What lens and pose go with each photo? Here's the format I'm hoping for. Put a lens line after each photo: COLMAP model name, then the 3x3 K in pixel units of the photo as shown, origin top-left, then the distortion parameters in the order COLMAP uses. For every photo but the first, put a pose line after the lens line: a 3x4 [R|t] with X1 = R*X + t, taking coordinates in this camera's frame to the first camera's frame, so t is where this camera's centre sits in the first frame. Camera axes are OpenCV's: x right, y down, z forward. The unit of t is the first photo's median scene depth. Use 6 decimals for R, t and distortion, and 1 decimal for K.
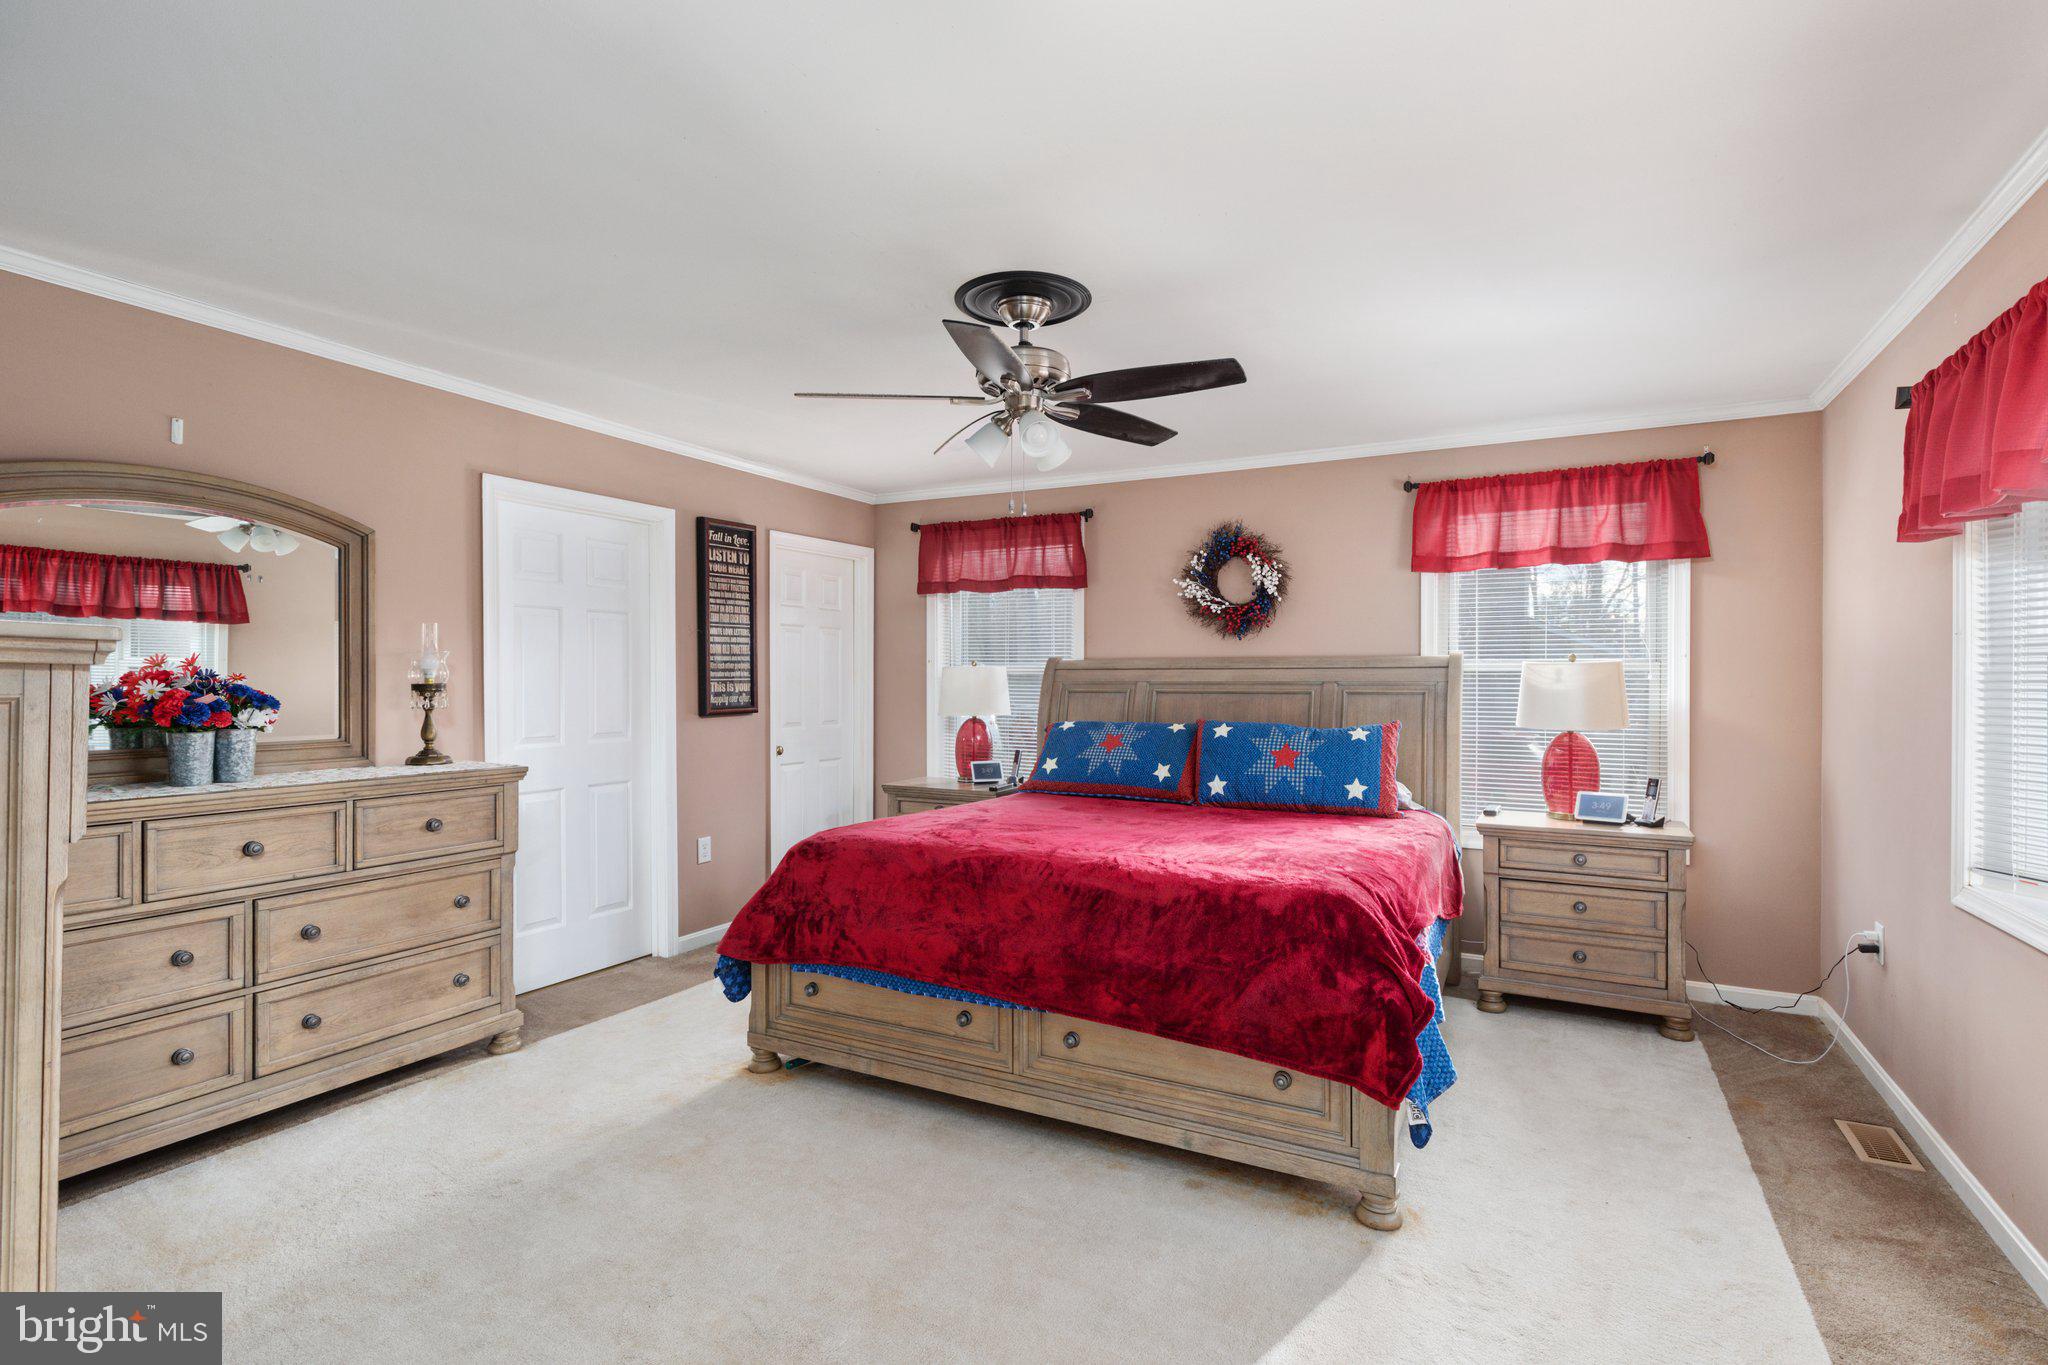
lens RADIAL K [[995.2, 0, 1022.9], [0, 995.2, 679.8], [0, 0, 1]] dist [-0.000835, -0.000091]
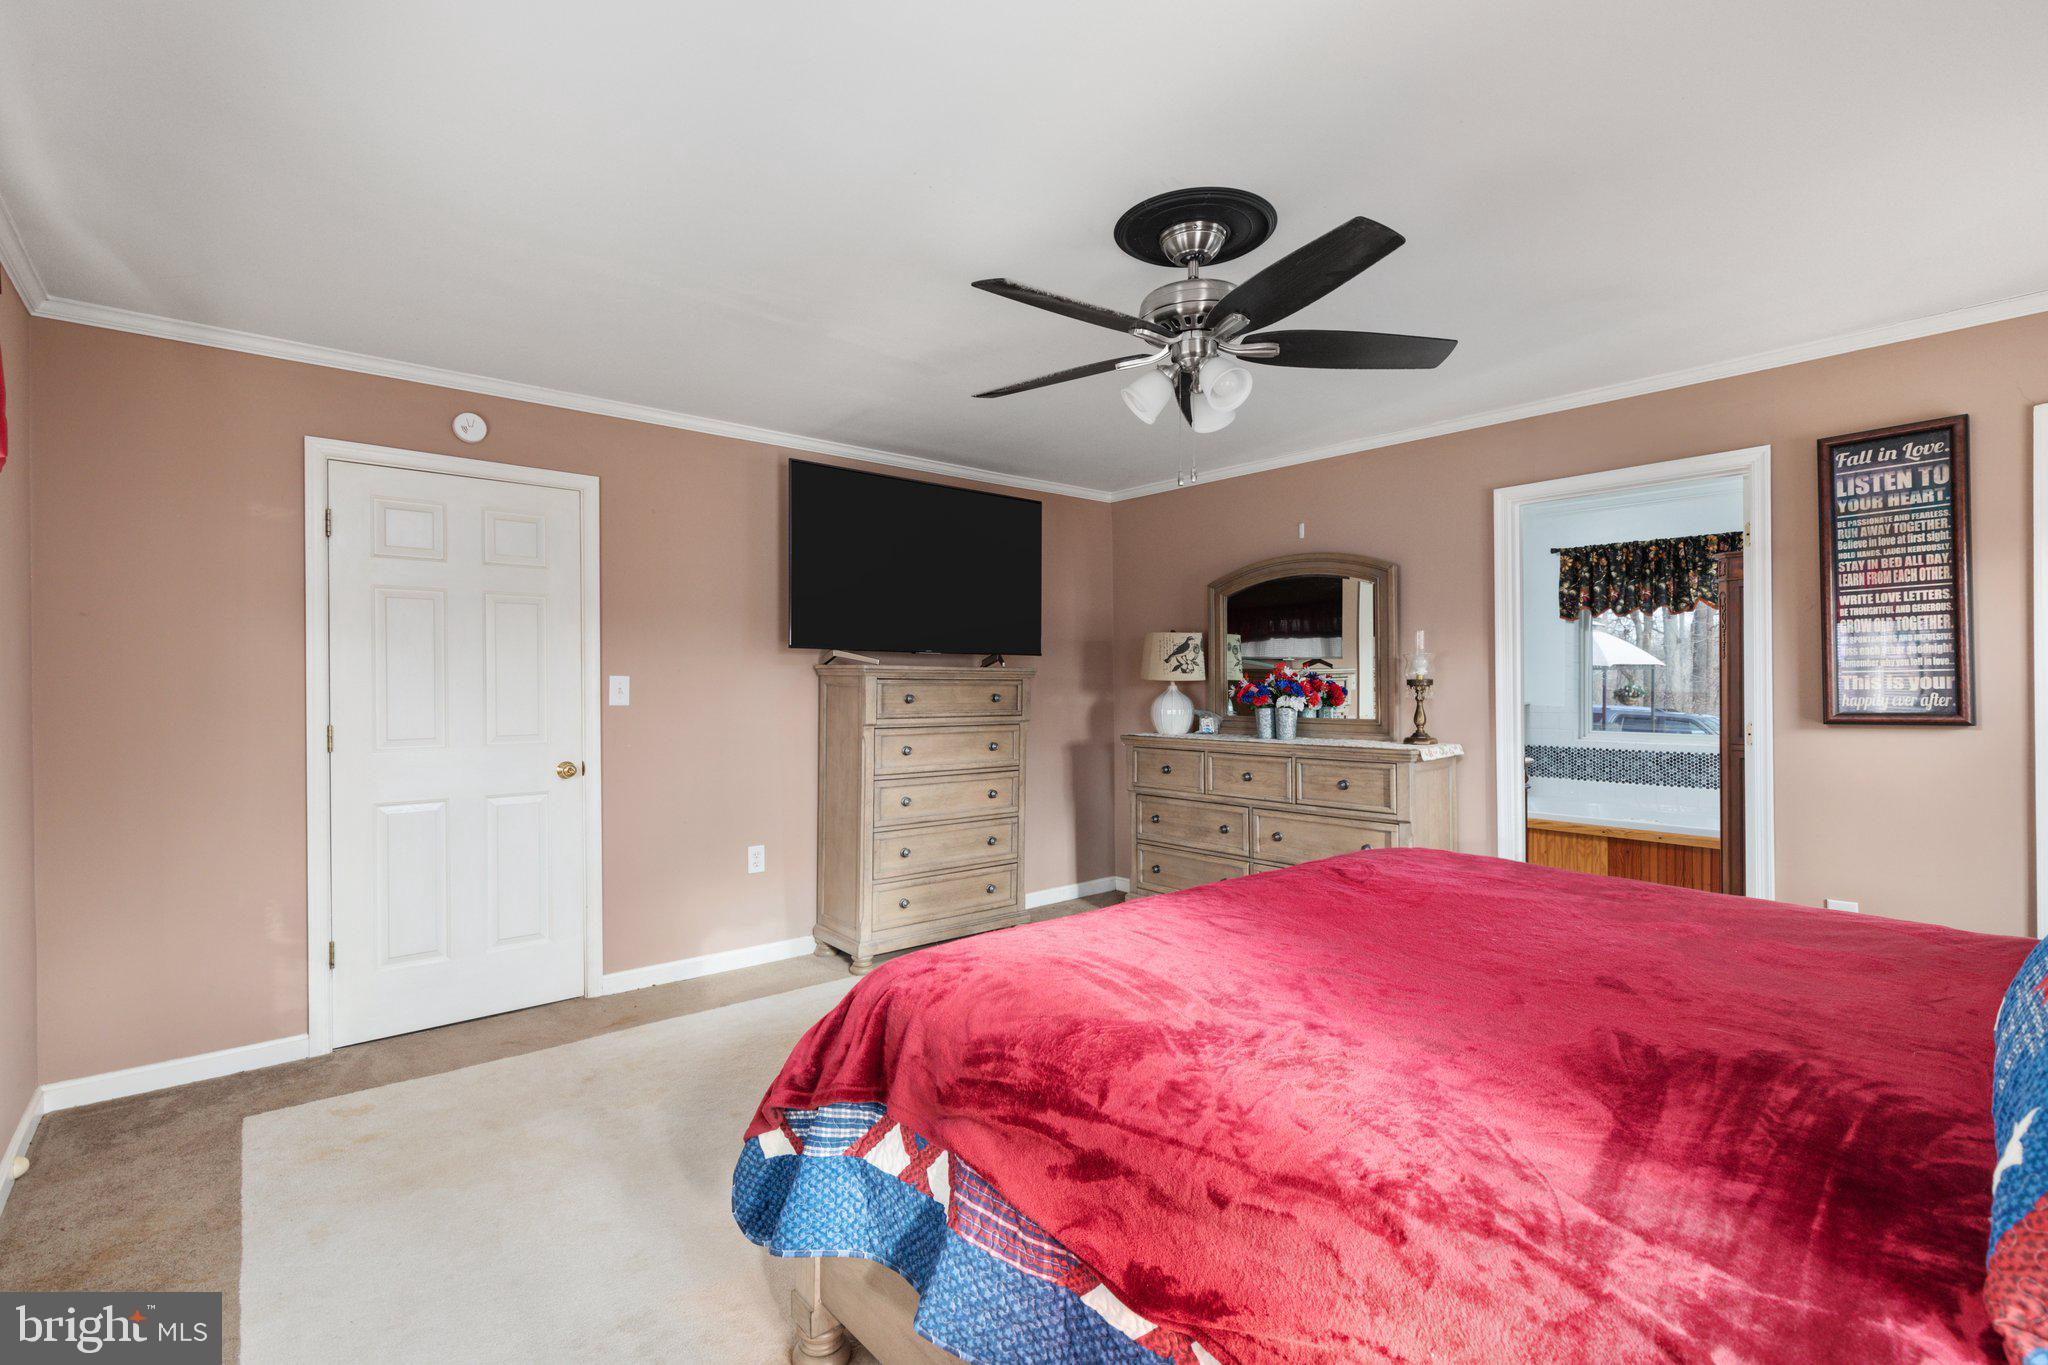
lens RADIAL K [[933.0, 0, 1024.2], [0, 933.0, 681.0], [0, 0, 1]] dist [0.004029, 0.000196]
pose [[-0.376922, -0.003255, -0.926239, 0.672599], [0.004556, 0.999975, -0.005368, 0.009647], [0.926234, -0.006244, -0.376898, 0.984417]]
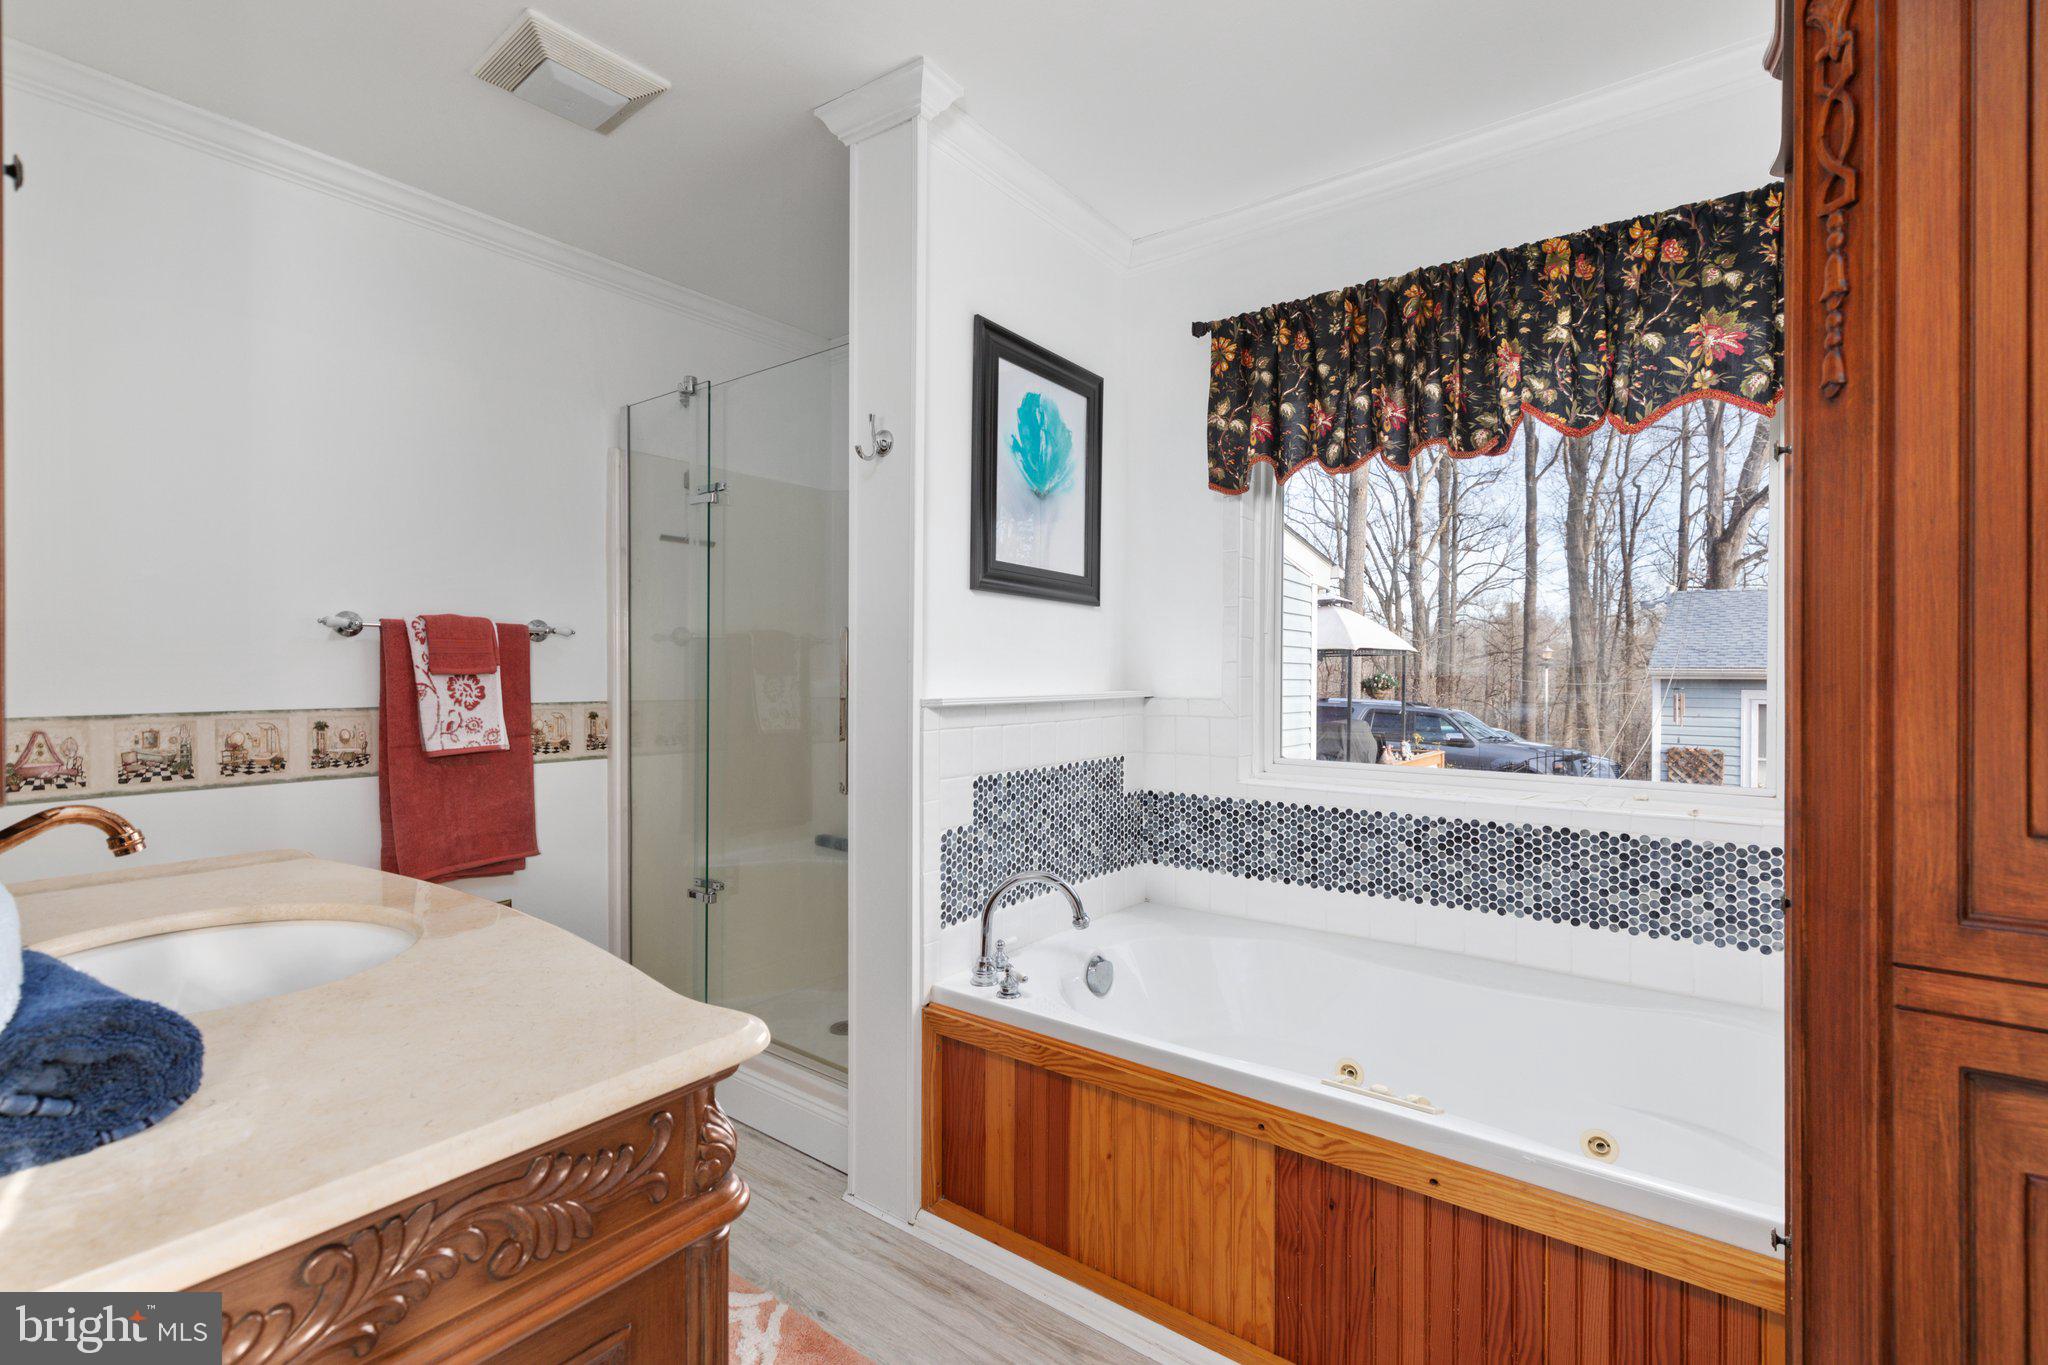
lens RADIAL K [[933.0, 0, 1022.0], [0, 933.0, 680.9], [0, 0, 1]] dist [0.004029, 0.000196]
pose [[-0.181142, 0.001489, -0.983456, -0.094936], [0.001405, 0.999998, 0.001256, 0.025121], [0.983456, -0.001154, -0.181143, 1.142125]]
